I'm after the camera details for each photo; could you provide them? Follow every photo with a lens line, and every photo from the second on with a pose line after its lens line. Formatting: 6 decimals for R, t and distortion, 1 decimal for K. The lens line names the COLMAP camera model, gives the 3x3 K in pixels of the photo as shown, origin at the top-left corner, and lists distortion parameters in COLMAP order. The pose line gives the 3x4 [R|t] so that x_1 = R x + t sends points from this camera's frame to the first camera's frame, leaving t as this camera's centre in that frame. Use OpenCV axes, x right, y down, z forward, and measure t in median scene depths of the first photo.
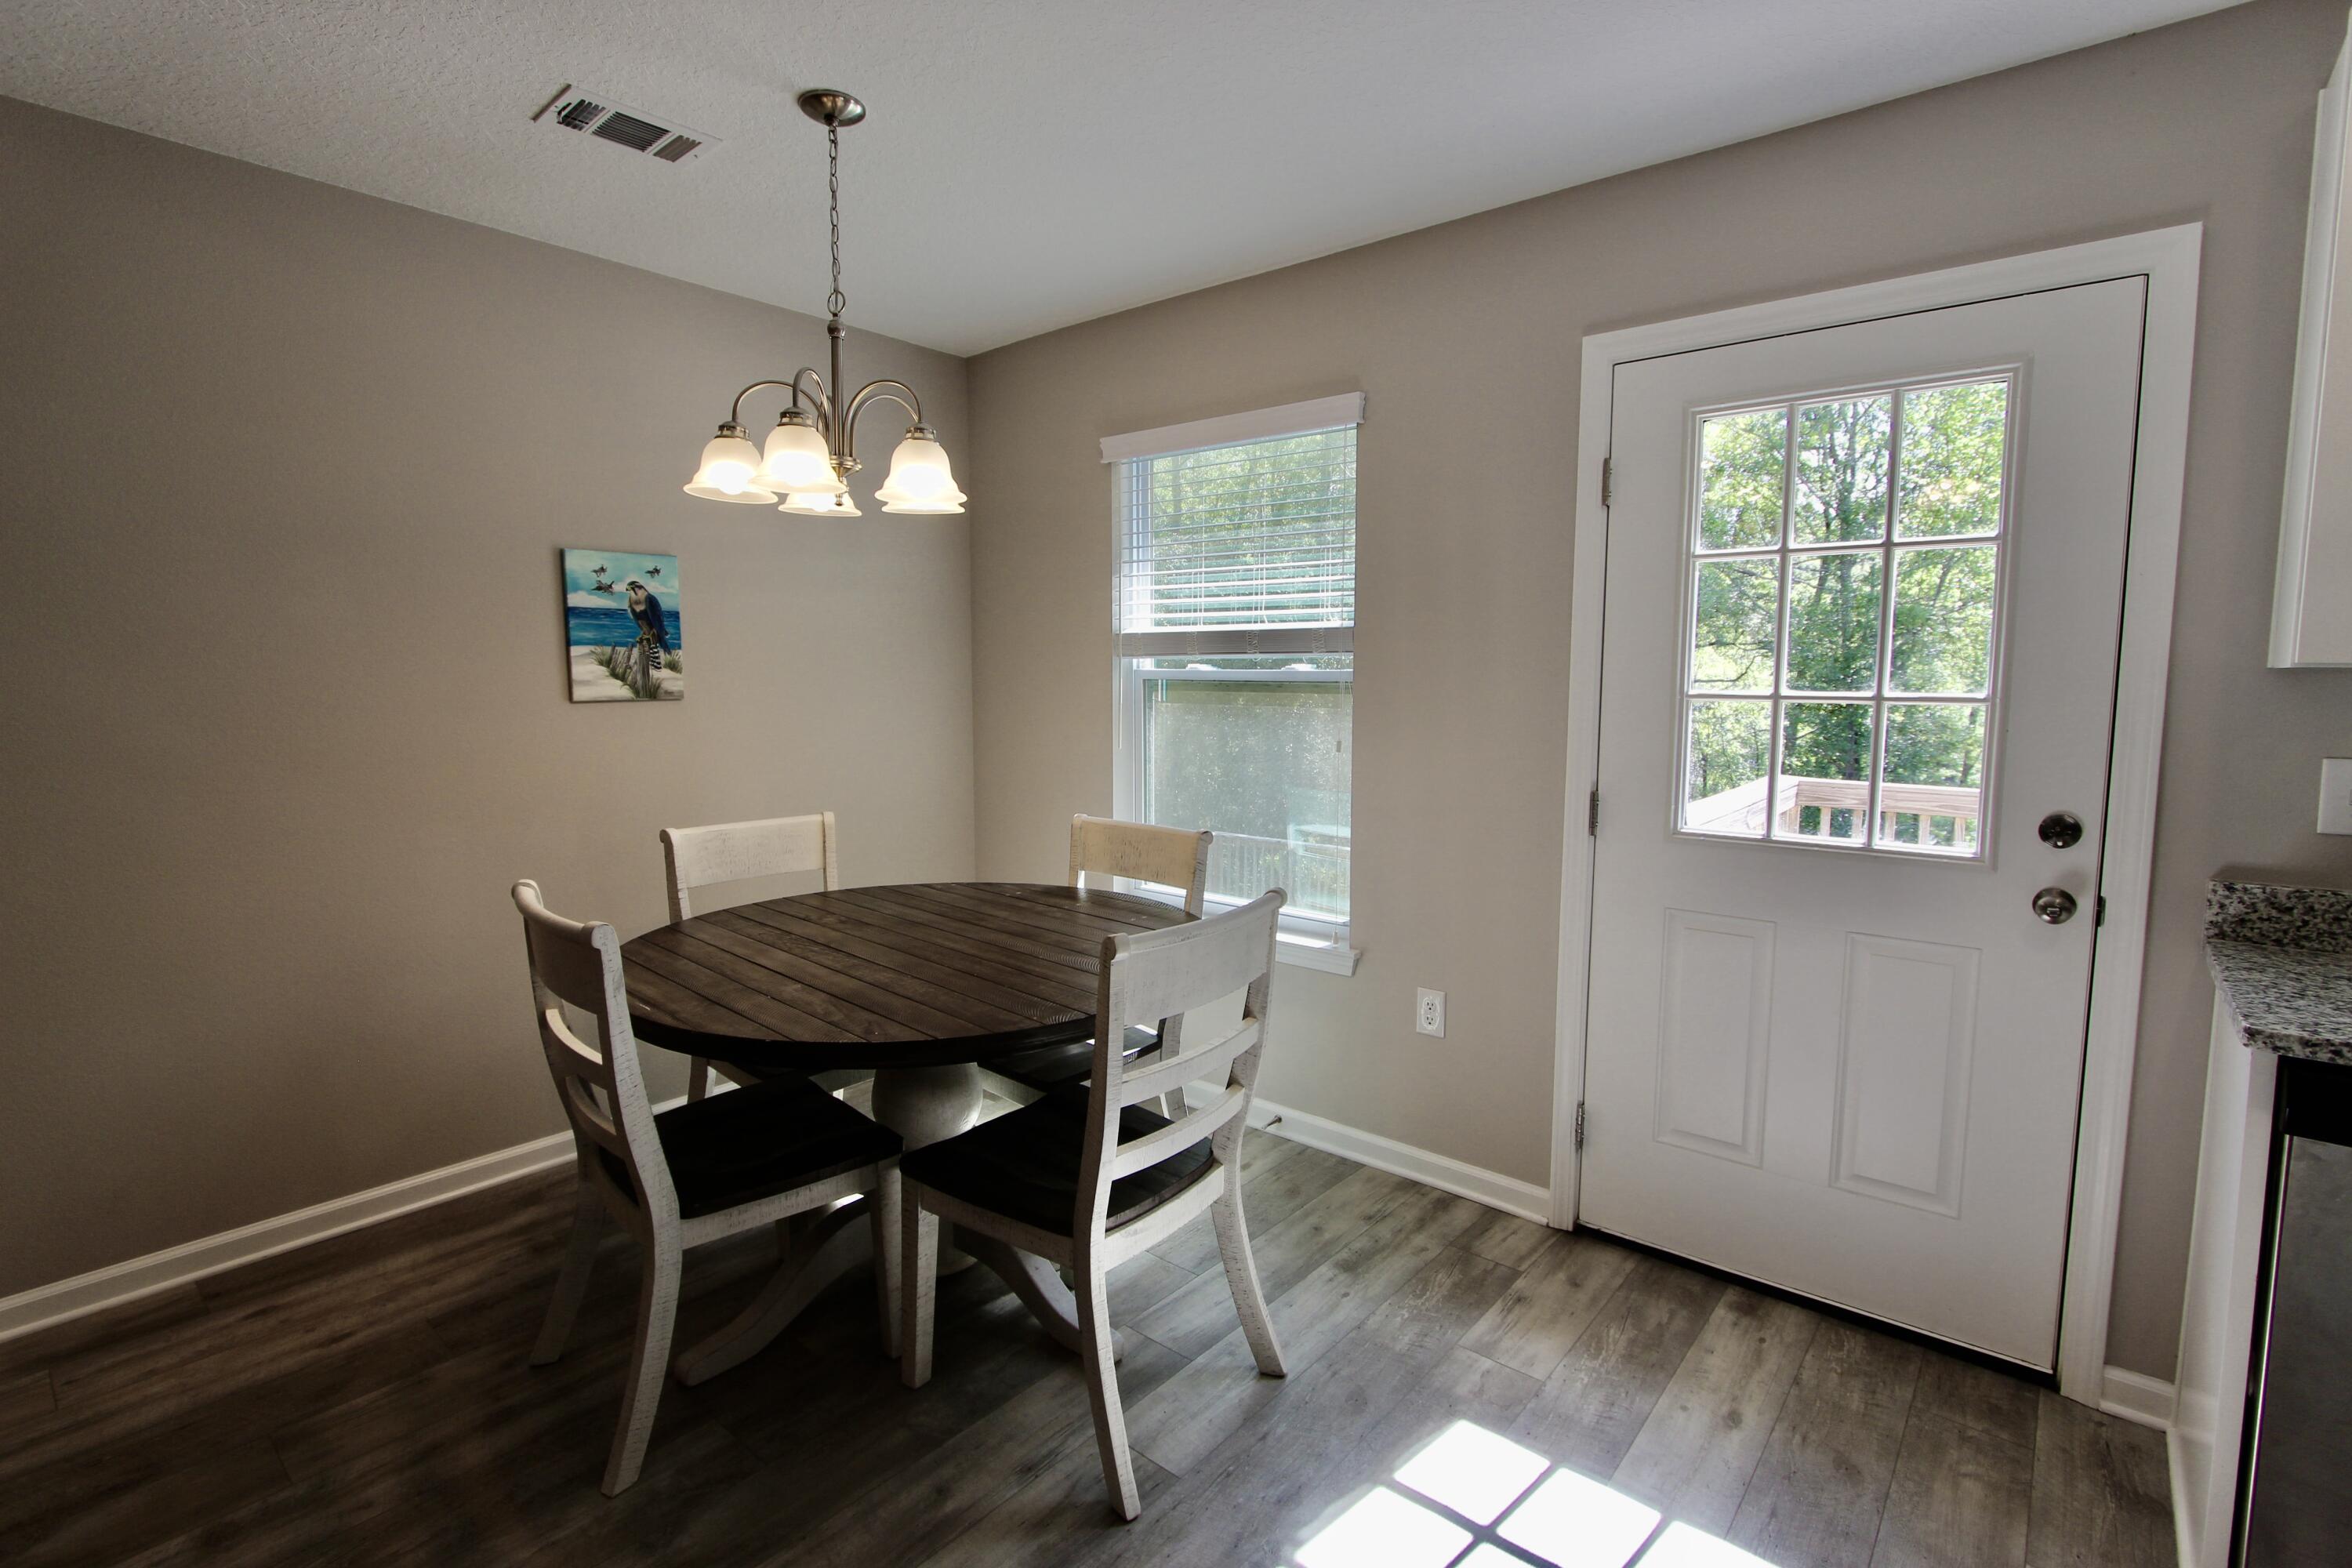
lens RADIAL K [[1085.8, 0, 1173.4], [0, 1085.8, 778.0], [0, 0, 1]] dist [-0.016545, 0.002071]
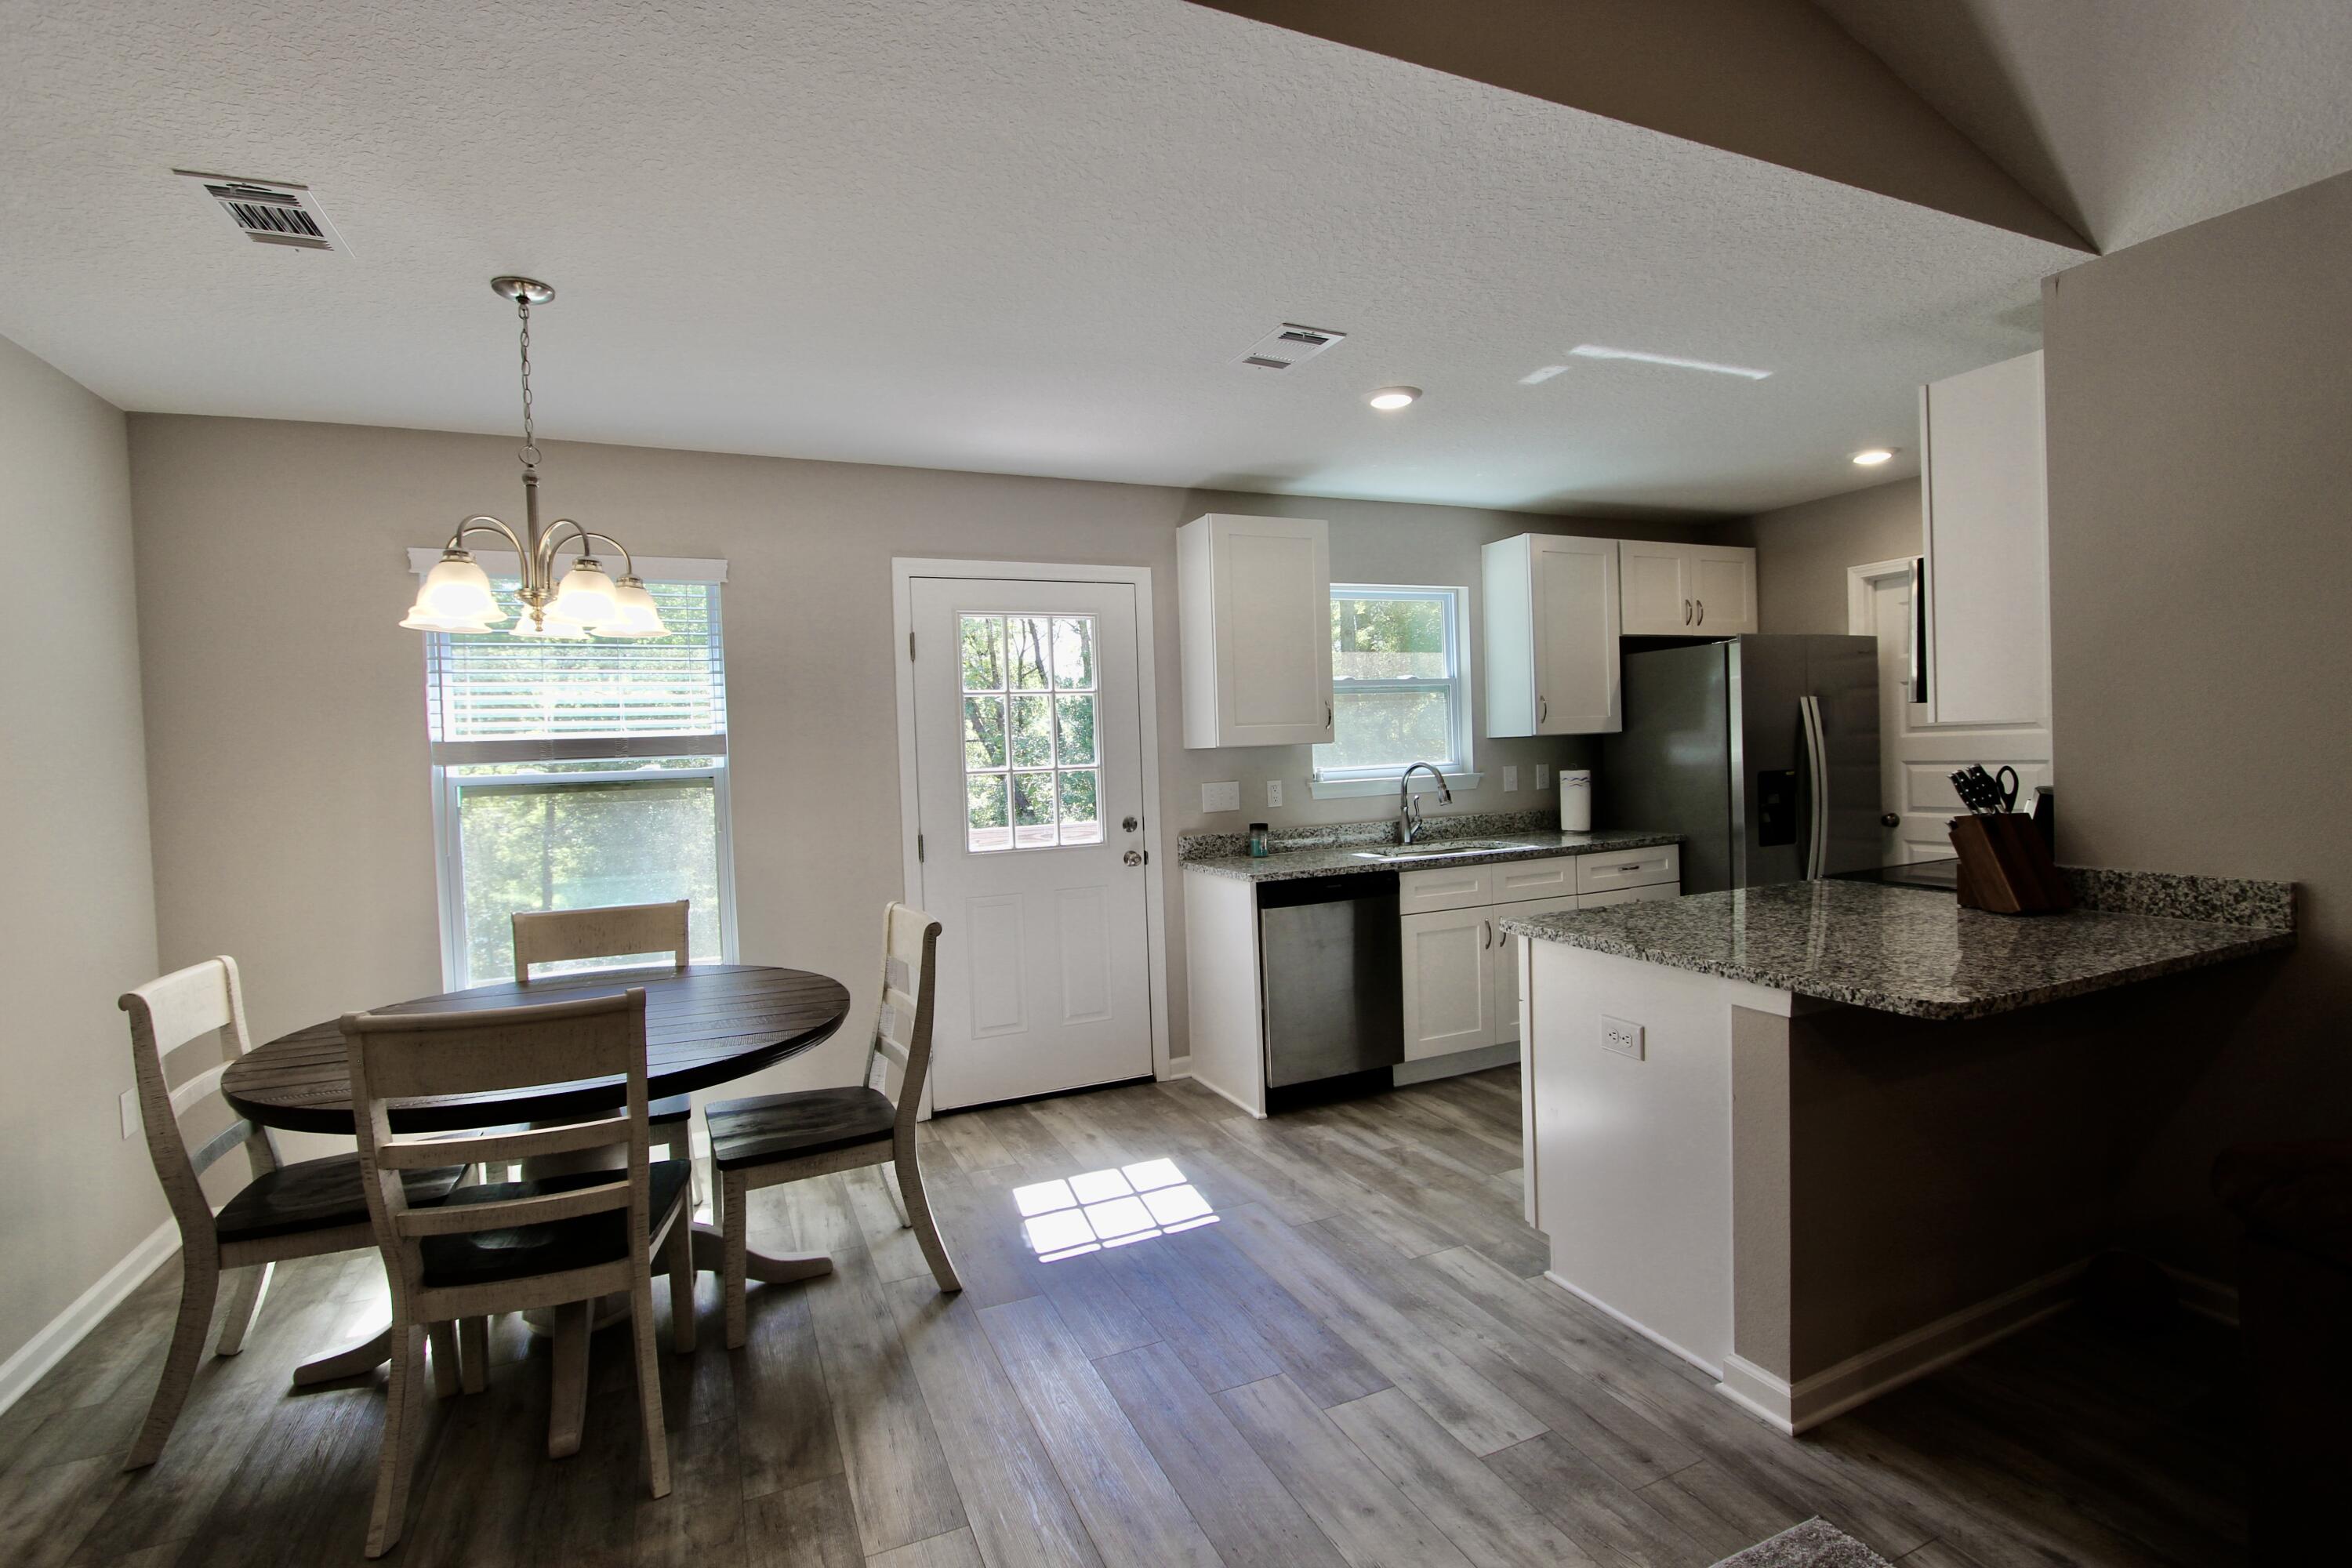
lens RADIAL K [[1085.8, 0, 1172.2], [0, 1085.8, 777.5], [0, 0, 1]] dist [-0.016545, 0.002071]
pose [[0.432181, -0.042434, 0.900788, -0.977386], [0.122697, 0.992370, -0.012119, -0.007249], [-0.893401, 0.115762, 0.434090, -0.050519]]
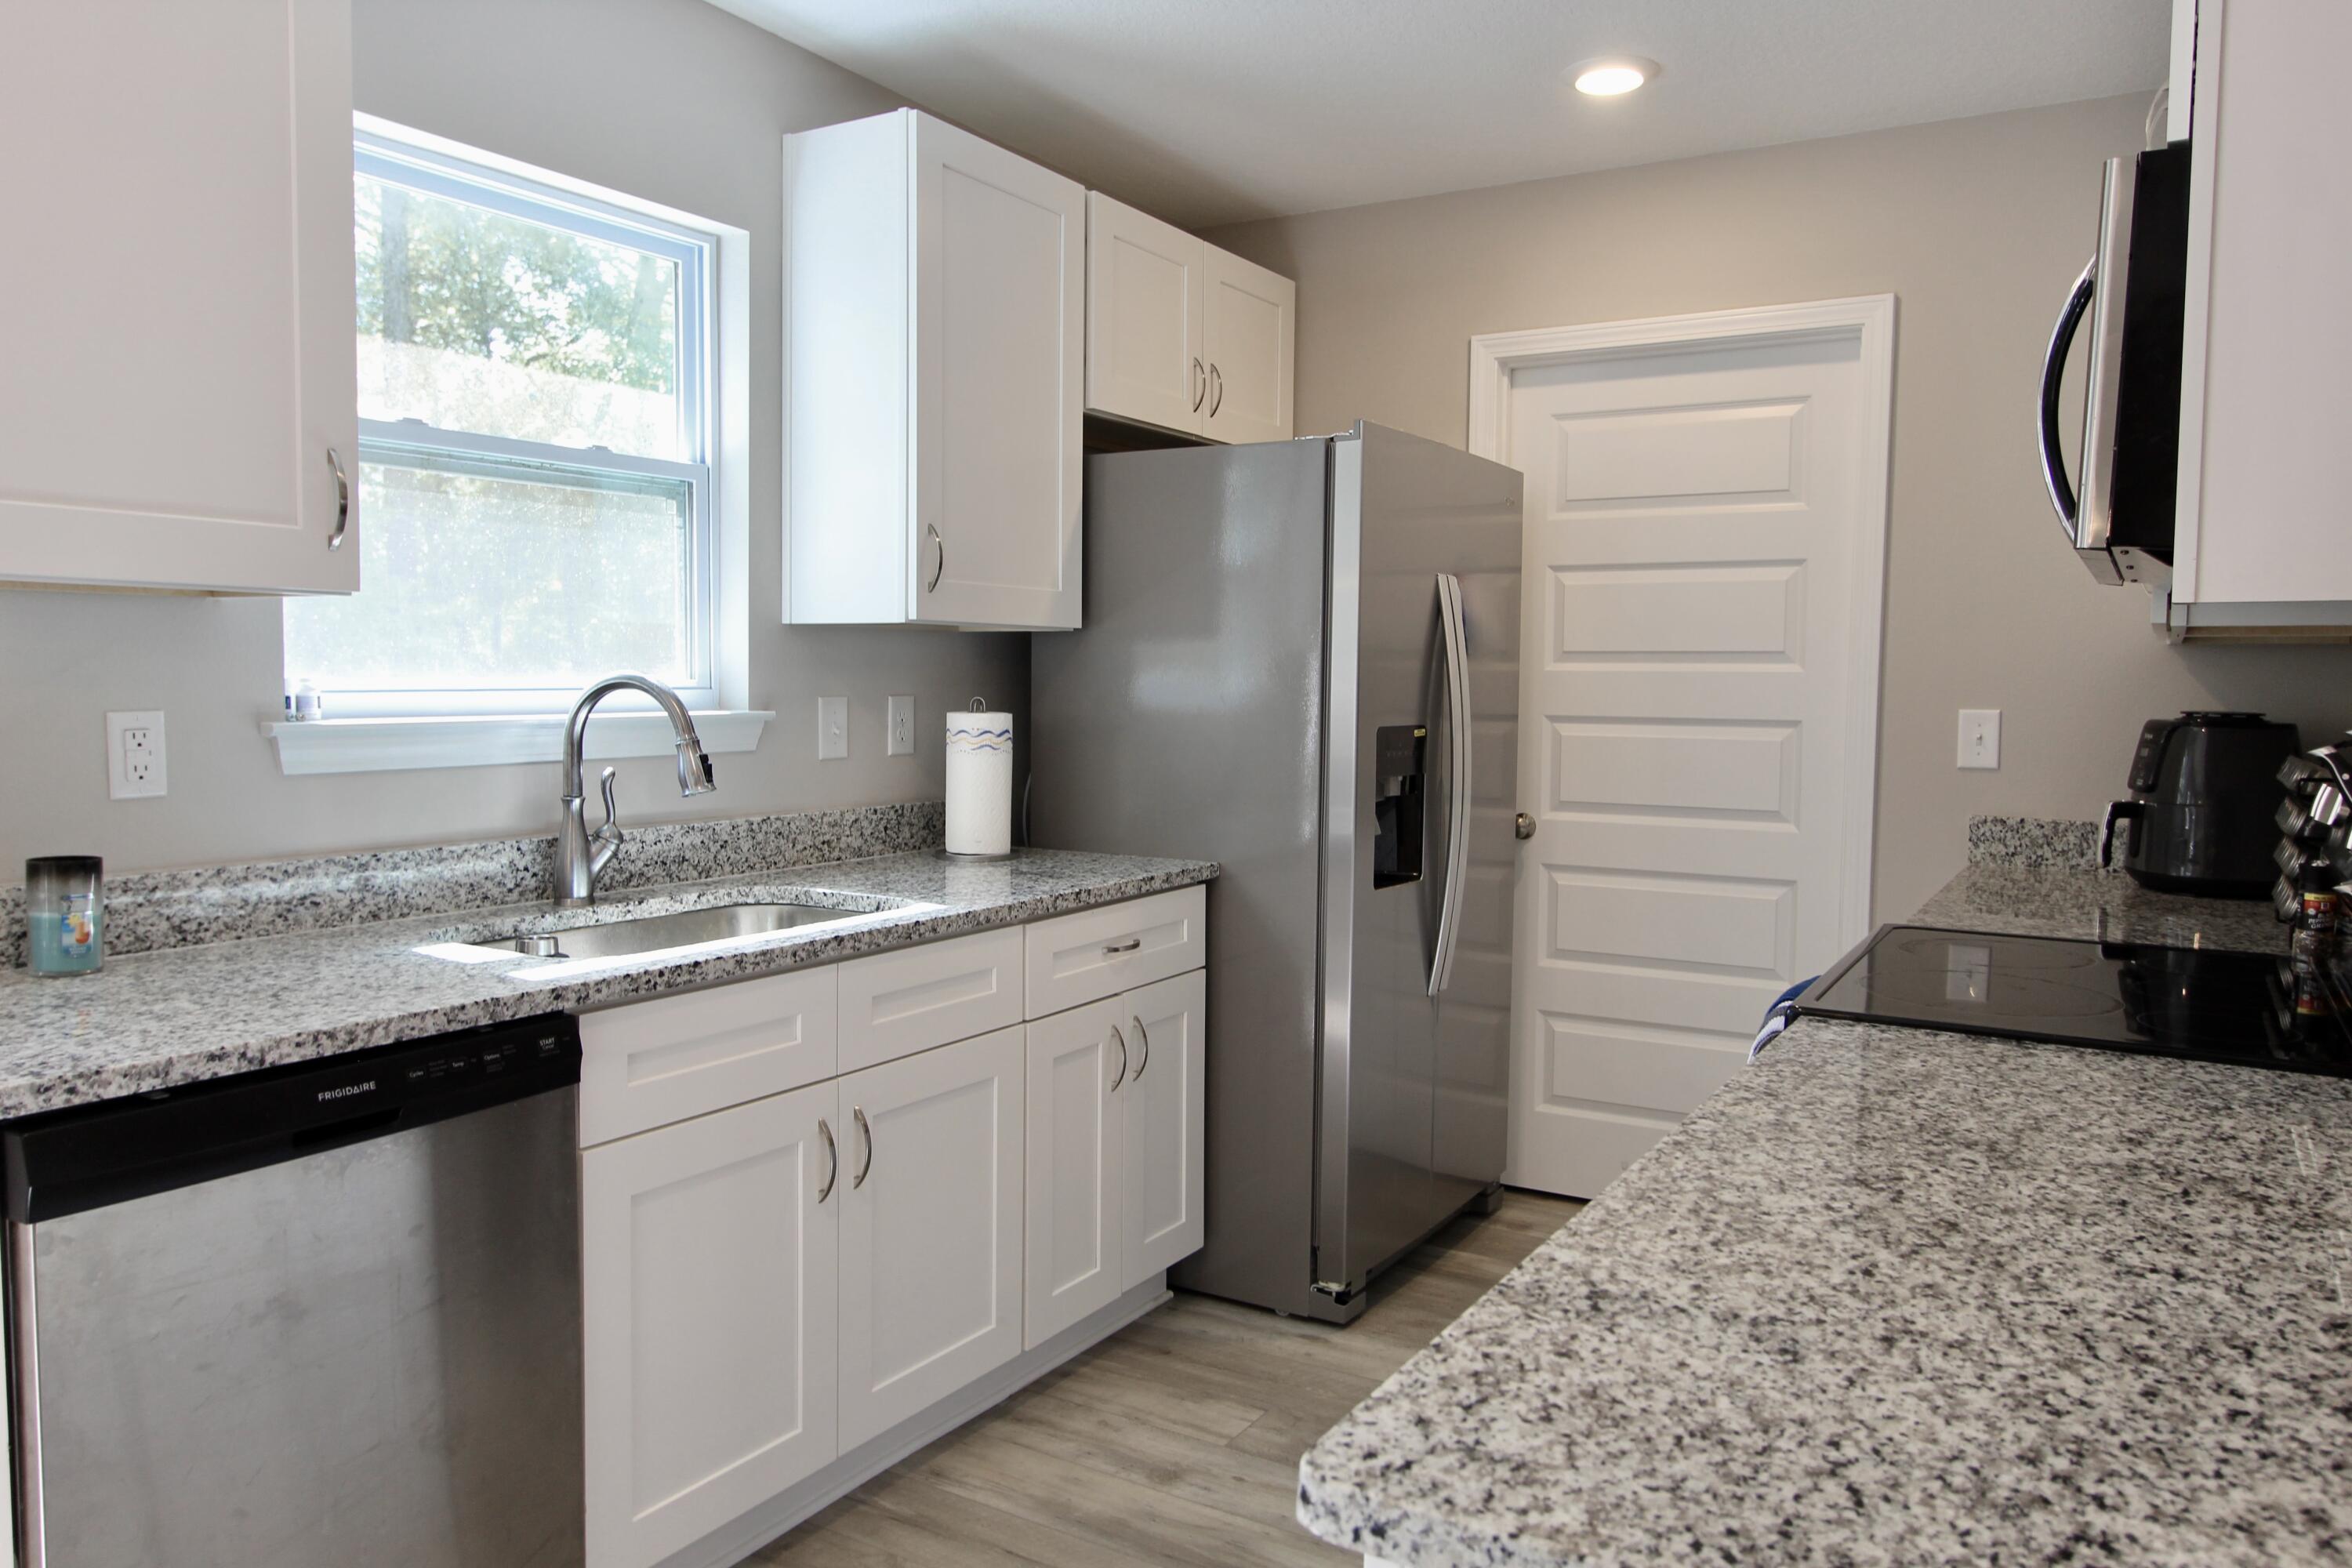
lens RADIAL K [[1650.4, 0, 1175.8], [0, 1650.4, 779.5], [0, 0, 1]] dist [0.000890, 0.003645]
pose [[-0.155767, -0.066299, 0.985566, -0.079264], [0.080864, 0.993540, 0.079616, 0.009381], [-0.984478, 0.092098, -0.149400, 0.226532]]
